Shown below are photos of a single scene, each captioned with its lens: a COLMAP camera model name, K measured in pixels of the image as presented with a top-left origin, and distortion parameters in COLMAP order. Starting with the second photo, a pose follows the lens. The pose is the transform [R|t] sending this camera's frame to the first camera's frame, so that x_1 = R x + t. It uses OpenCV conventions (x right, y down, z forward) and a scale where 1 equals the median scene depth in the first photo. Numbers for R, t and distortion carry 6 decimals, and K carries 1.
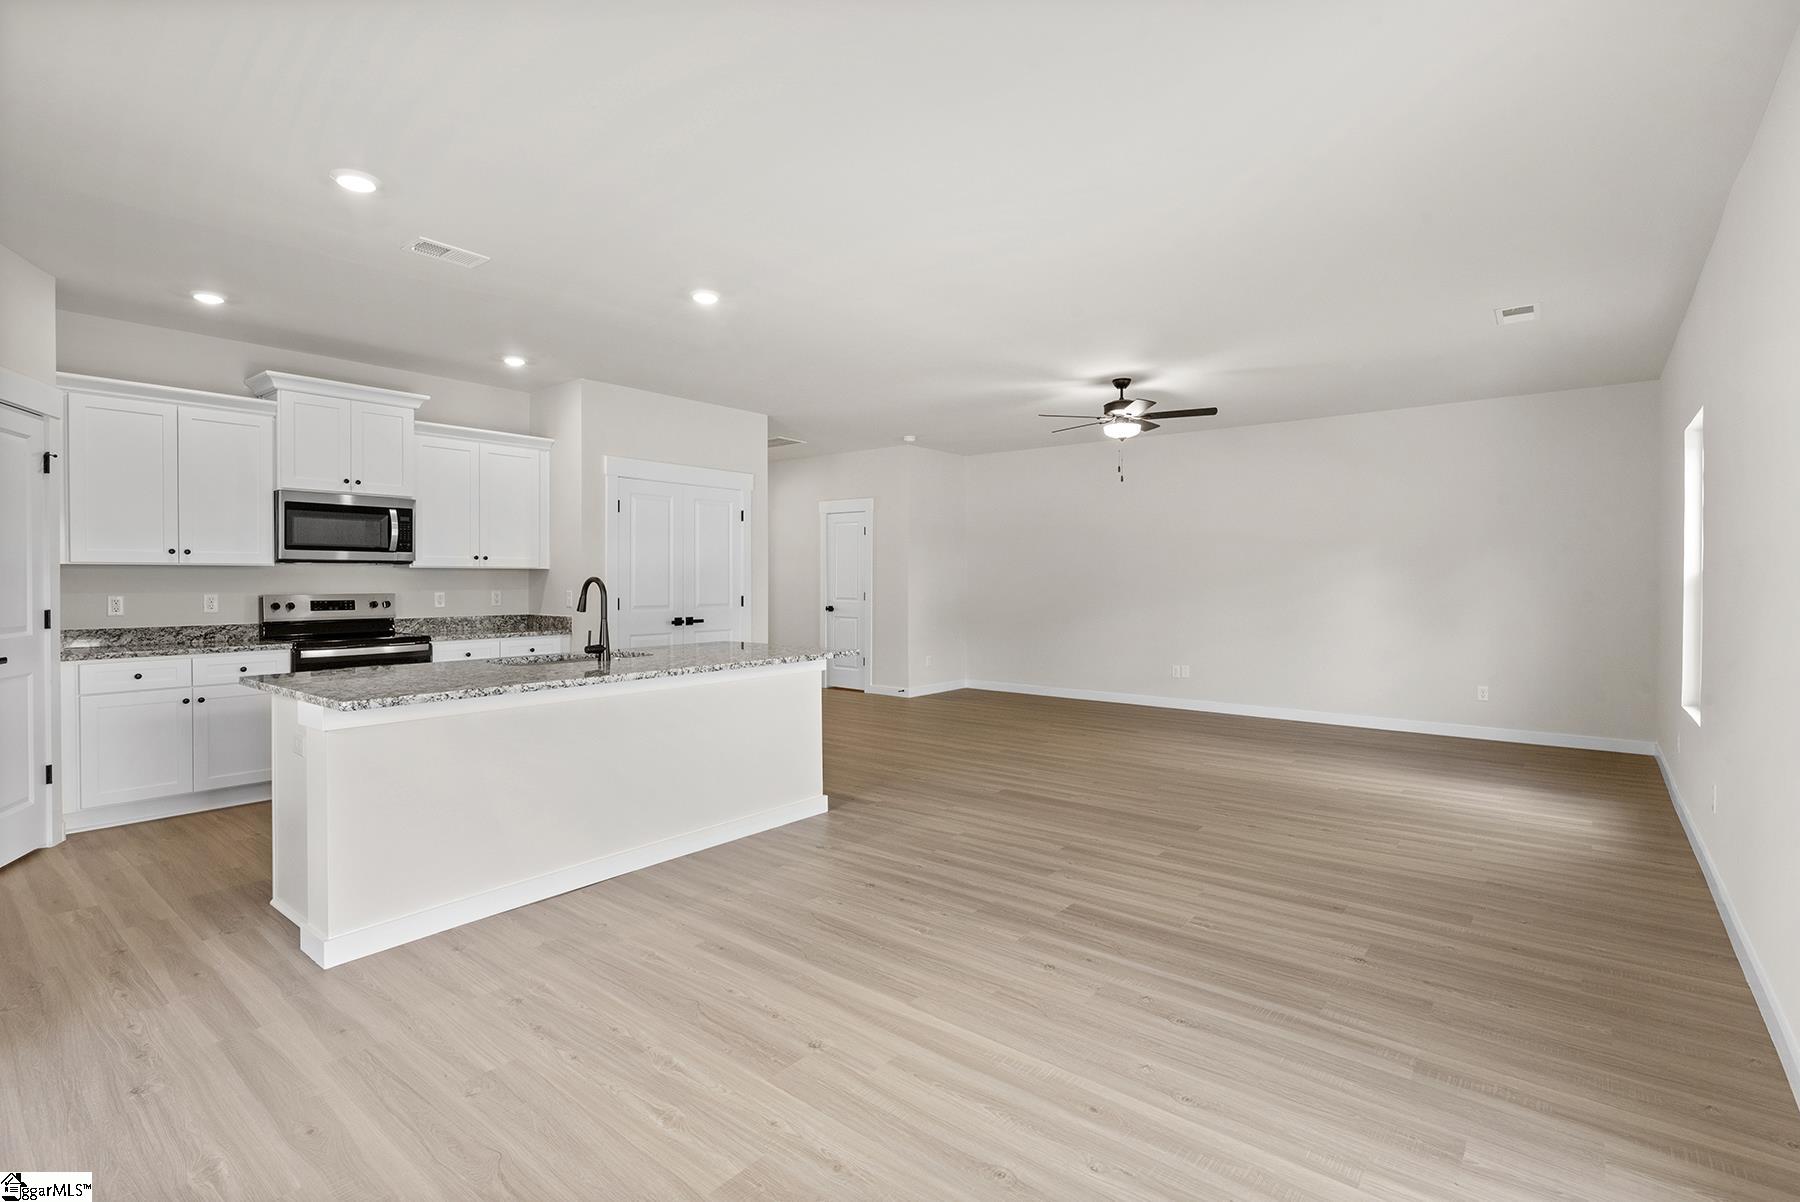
lens RADIAL K [[841.2, 0, 900.0], [0, 841.2, 601.0], [0, 0, 1]] dist [0.000916, -0.000247]
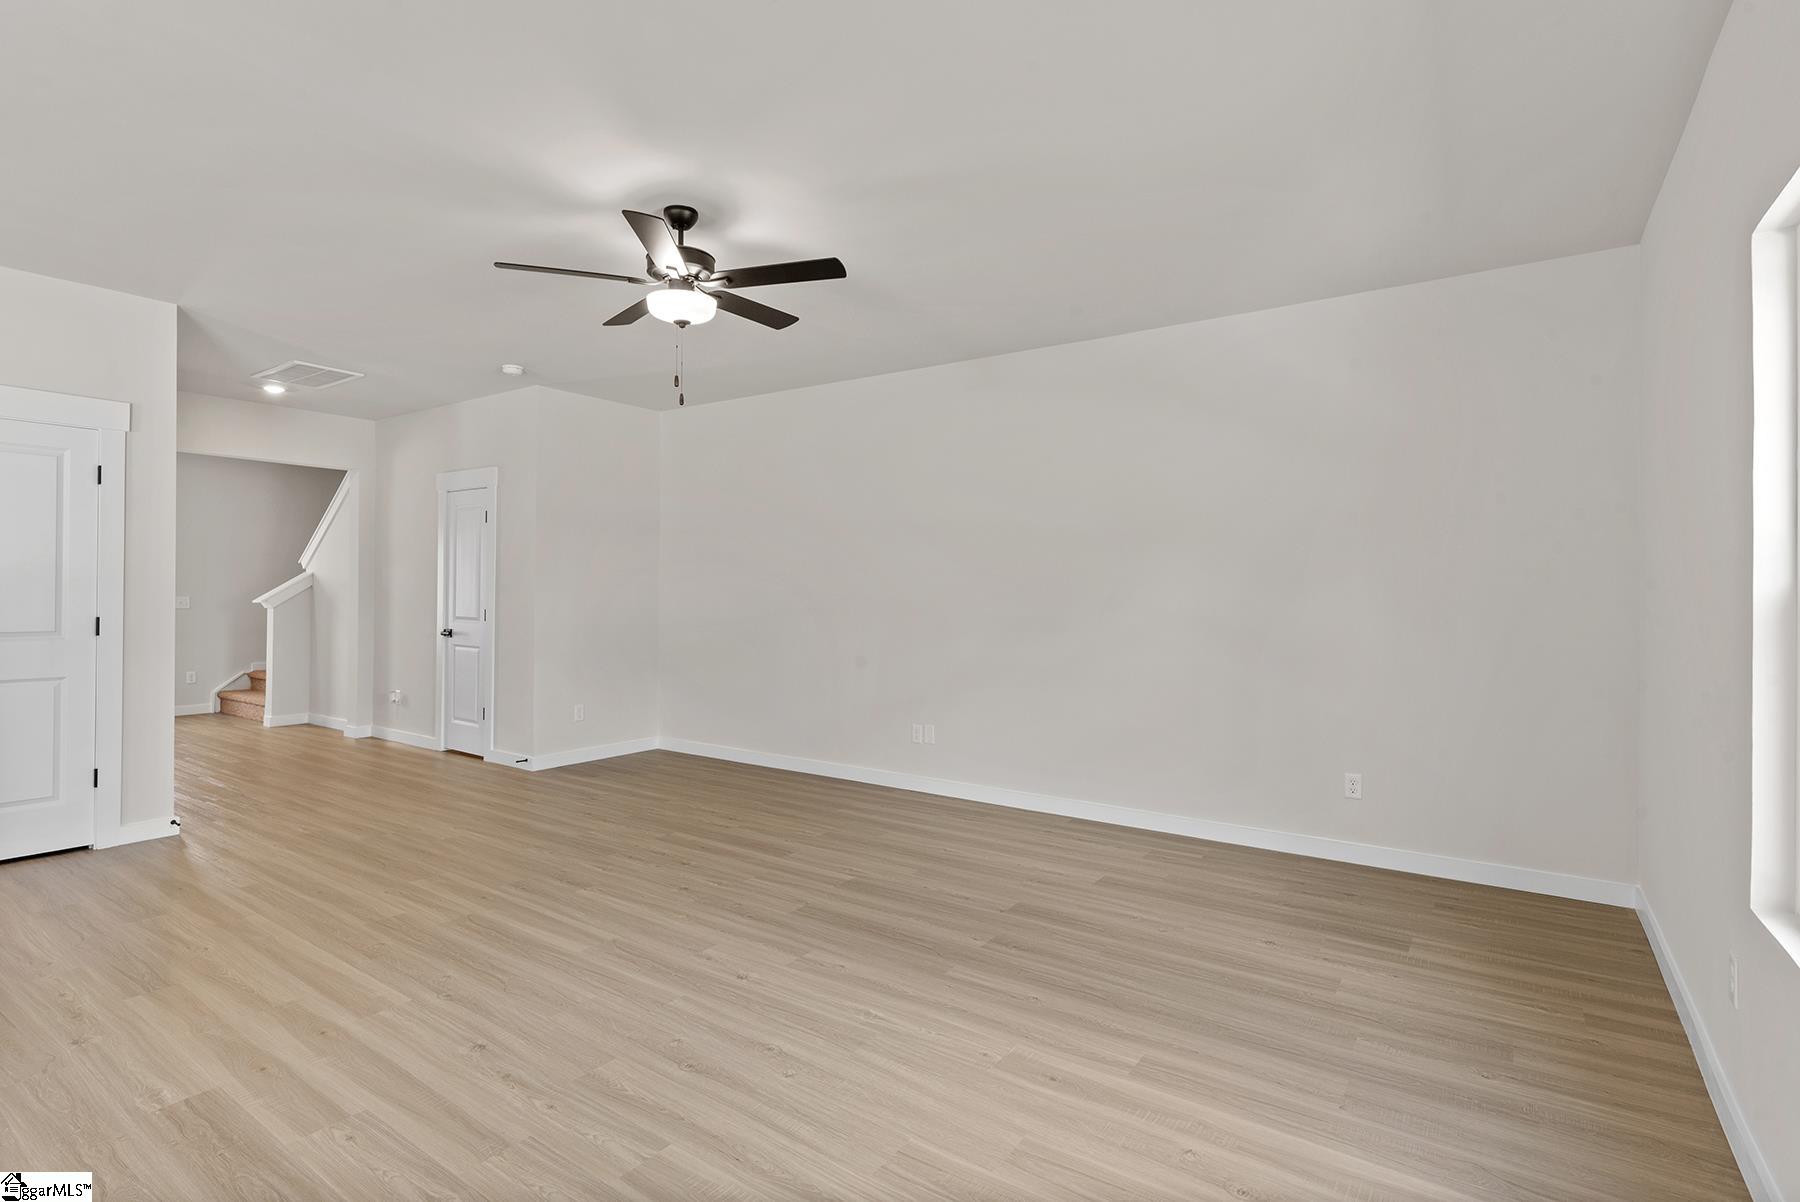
lens RADIAL K [[868.6, 0, 900.0], [0, 868.6, 601.0], [0, 0, 1]] dist [0.013397, -0.000039]
pose [[0.997206, 0.006648, 0.074409, 0.396436], [-0.005427, 0.999847, -0.016606, -0.011841], [-0.074508, 0.016155, 0.997090, 0.492600]]
